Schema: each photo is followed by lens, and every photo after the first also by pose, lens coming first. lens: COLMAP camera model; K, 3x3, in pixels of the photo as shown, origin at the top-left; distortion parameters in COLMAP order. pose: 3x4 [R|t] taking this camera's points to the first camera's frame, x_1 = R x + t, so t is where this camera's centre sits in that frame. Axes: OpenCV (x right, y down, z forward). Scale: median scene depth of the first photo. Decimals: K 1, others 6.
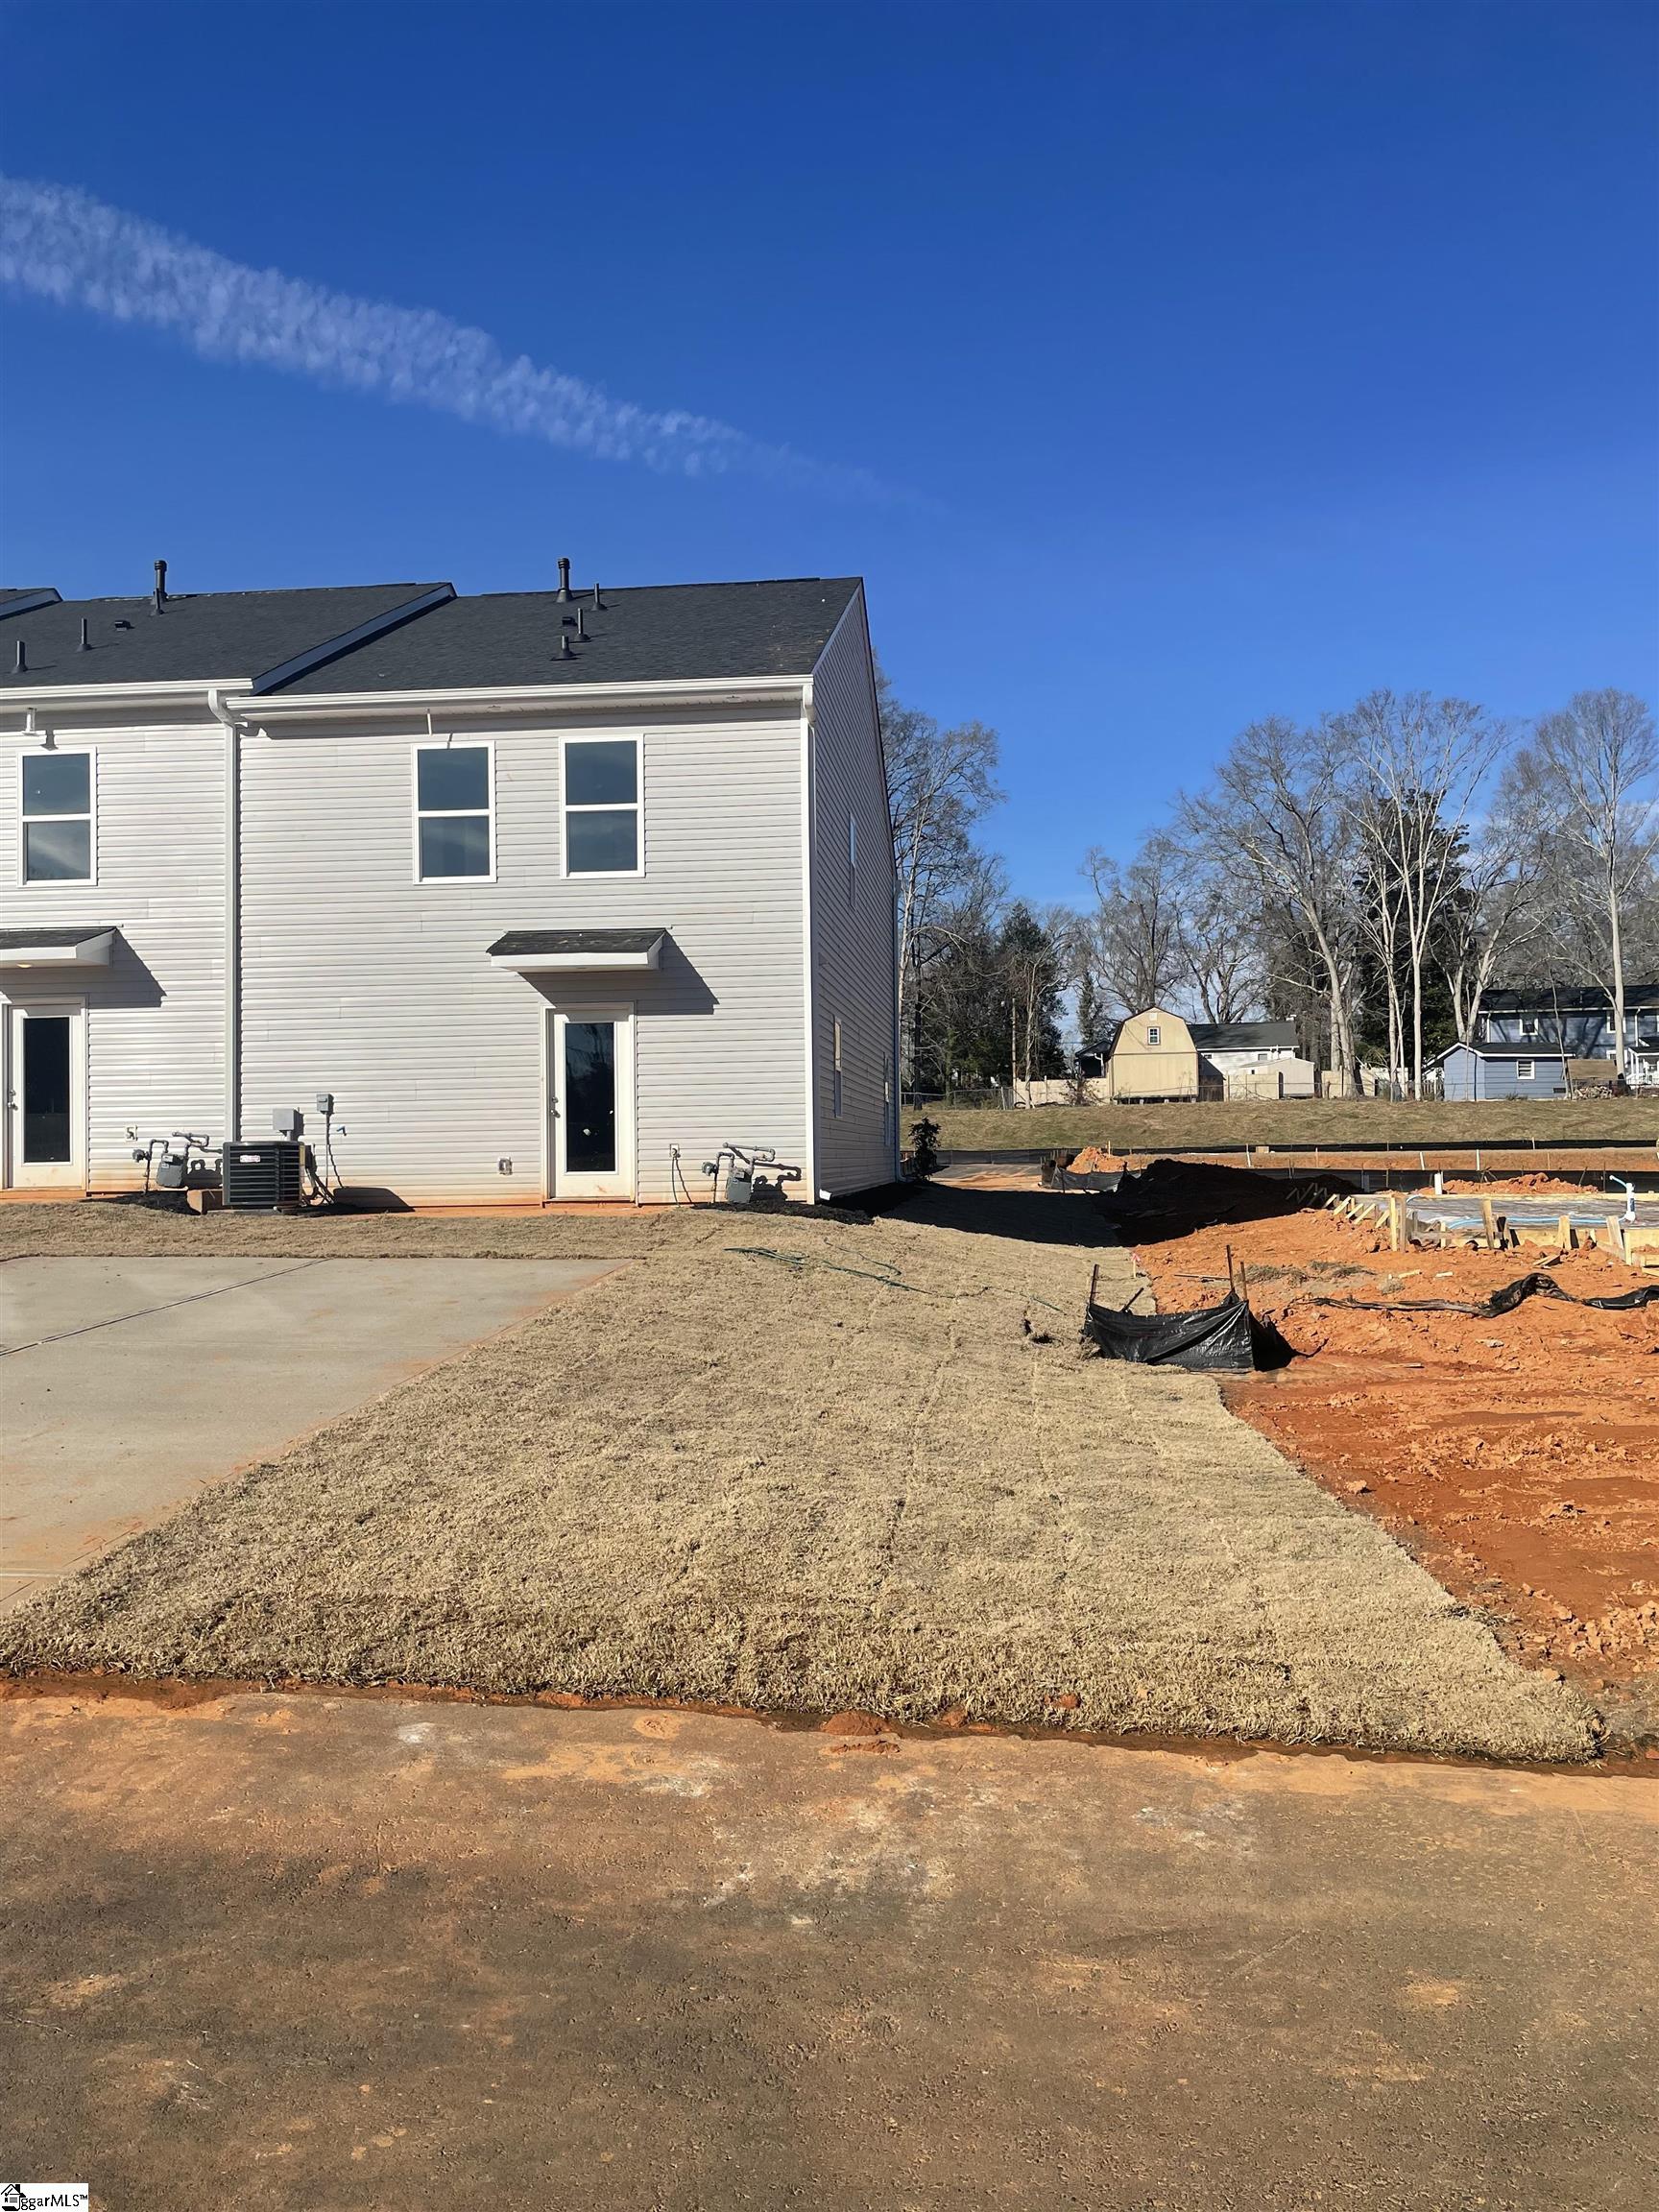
lens RADIAL K [[1662.6, 0, 829.5], [0, 1662.6, 1106.0], [0, 0, 1]] dist [0.038944, 0.000461]
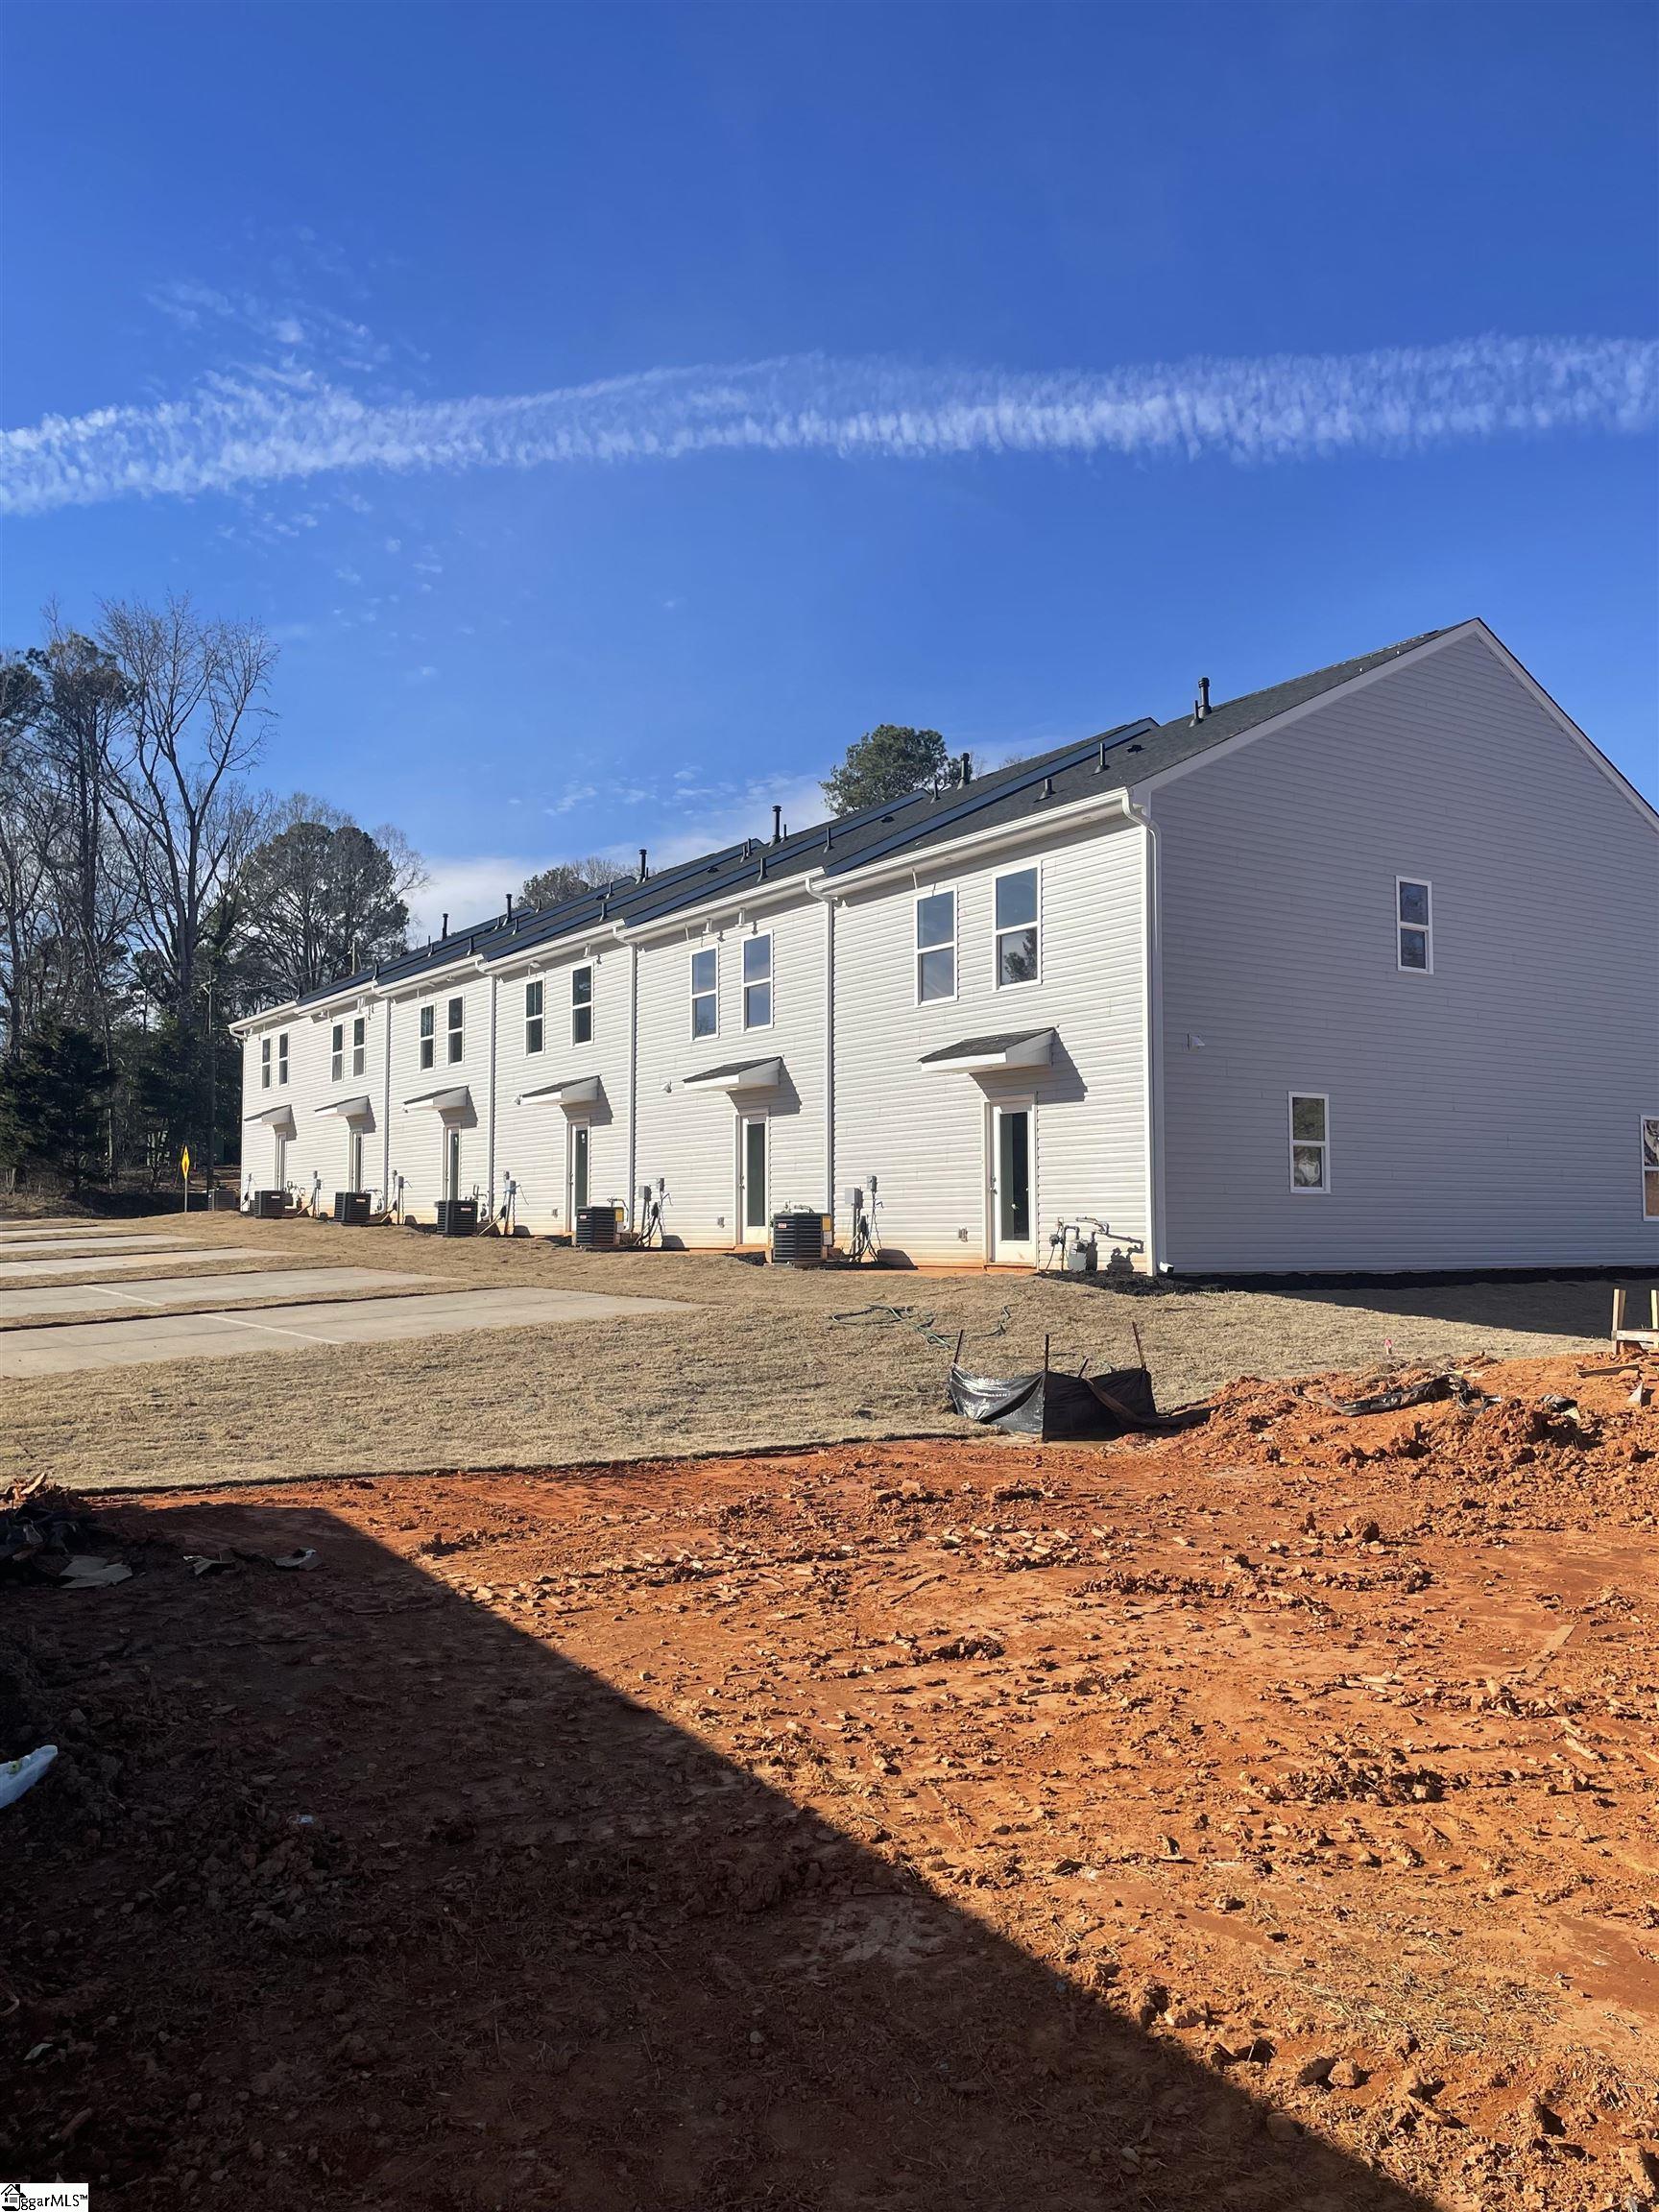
lens RADIAL K [[1665.8, 0, 829.5], [0, 1665.8, 1106.0], [0, 0, 1]] dist [-0.097110, 0.000154]
pose [[0.630769, -0.040794, -0.774898, 0.675698], [0.013060, 0.999034, -0.041963, -0.007463], [0.775861, 0.016348, 0.630692, 0.164759]]
